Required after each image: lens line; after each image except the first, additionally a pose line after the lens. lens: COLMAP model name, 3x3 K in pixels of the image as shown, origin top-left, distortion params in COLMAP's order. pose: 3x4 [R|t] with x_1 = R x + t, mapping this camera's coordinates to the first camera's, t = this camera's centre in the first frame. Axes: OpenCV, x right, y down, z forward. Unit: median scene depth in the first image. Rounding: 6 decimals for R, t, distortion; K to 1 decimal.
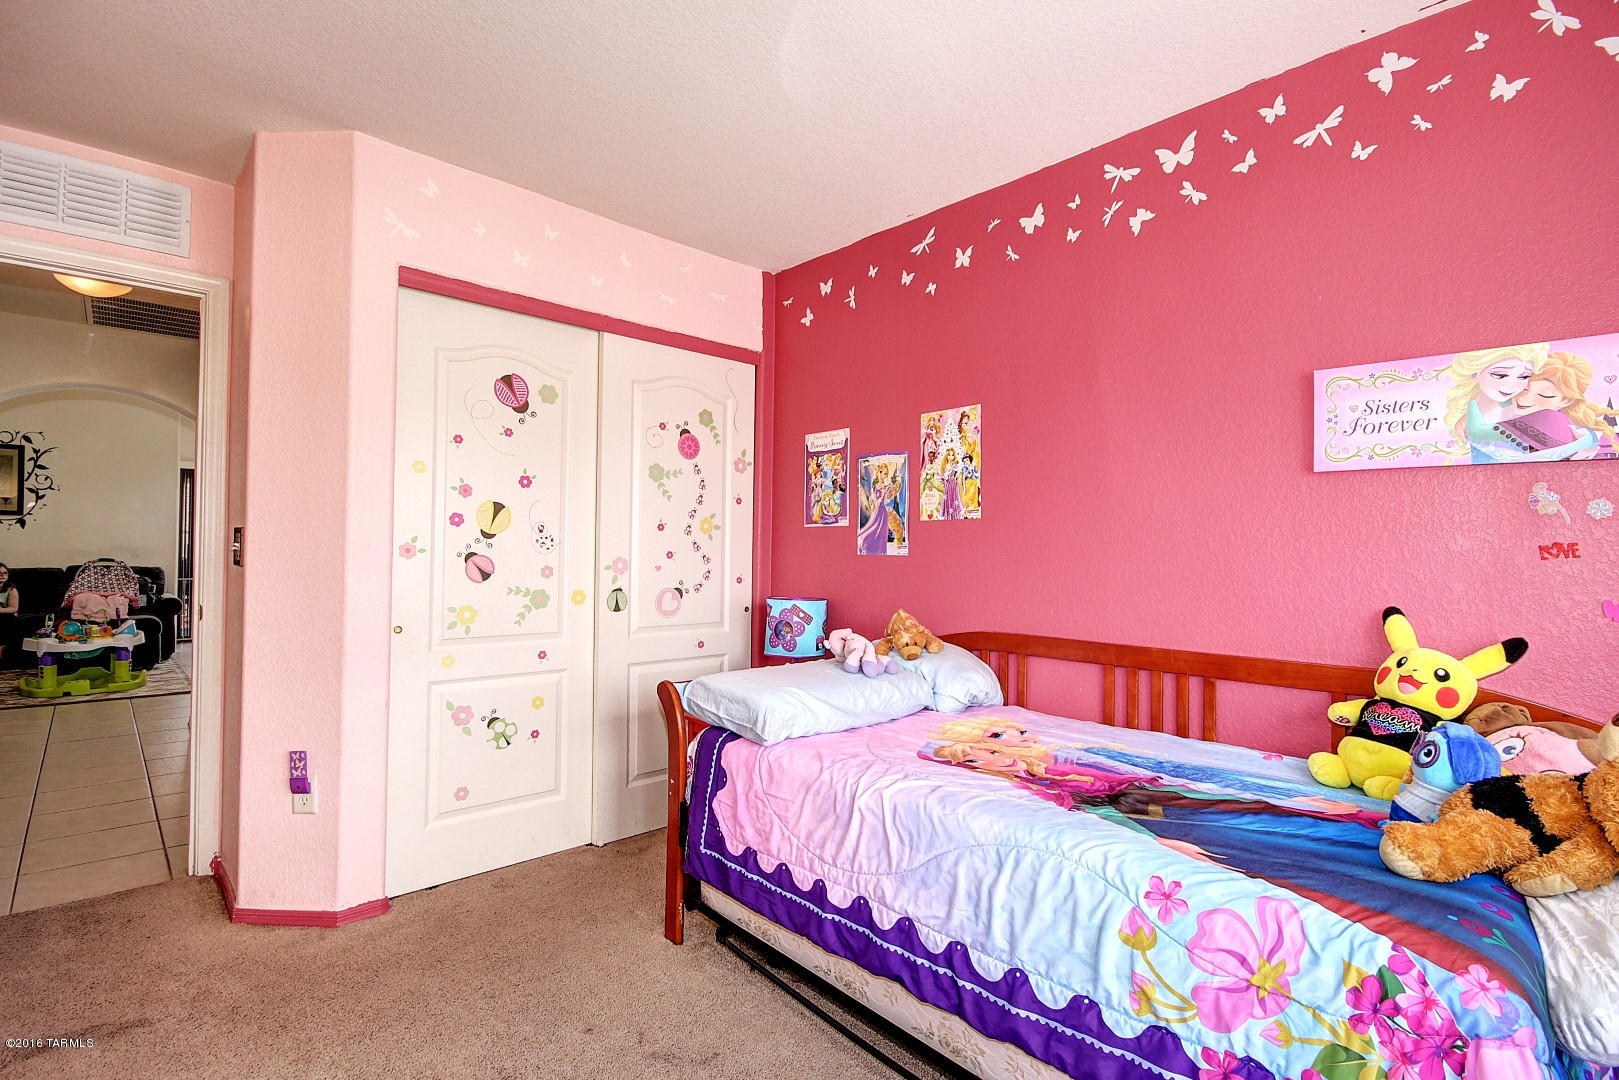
lens RADIAL K [[767.9, 0, 819.3], [0, 767.9, 537.1], [0, 0, 1]] dist [0.006170, -0.009300]
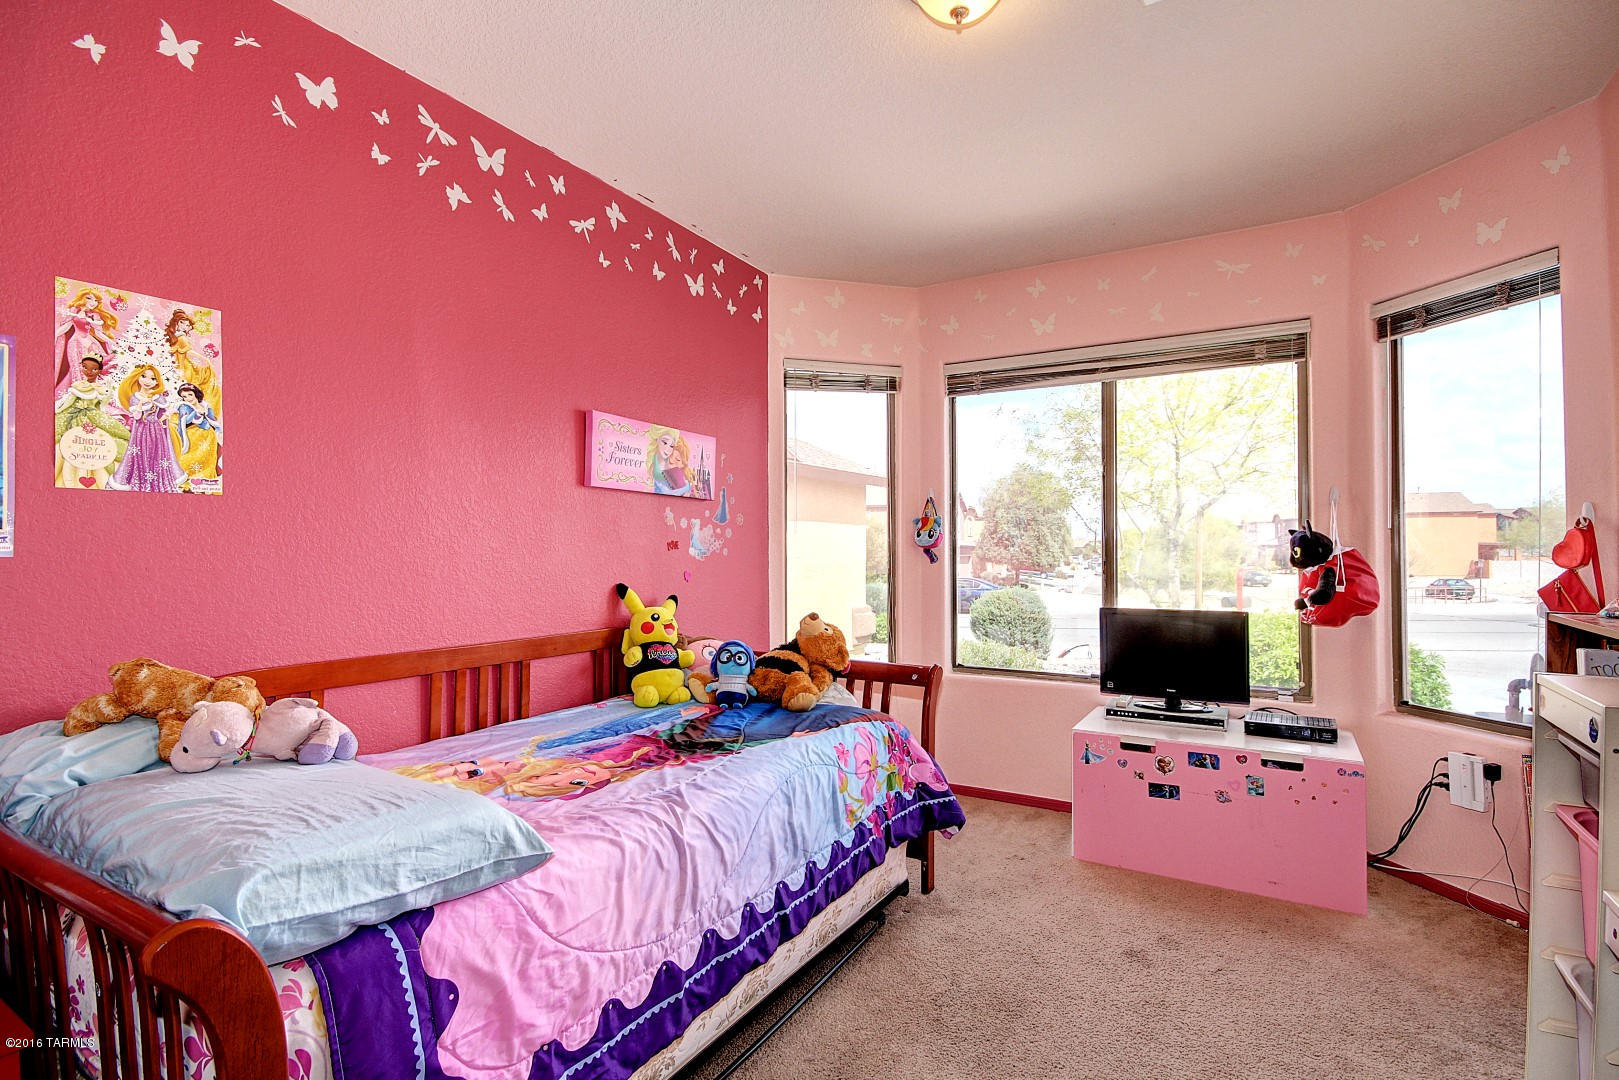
lens RADIAL K [[767.9, 0, 826.8], [0, 767.9, 544.9], [0, 0, 1]] dist [0.006170, -0.009300]
pose [[-0.290268, 0.000112, 0.956945, -0.639711], [-0.015732, 0.999864, -0.004889, 0.013945], [-0.956816, -0.016474, -0.290227, 0.858104]]
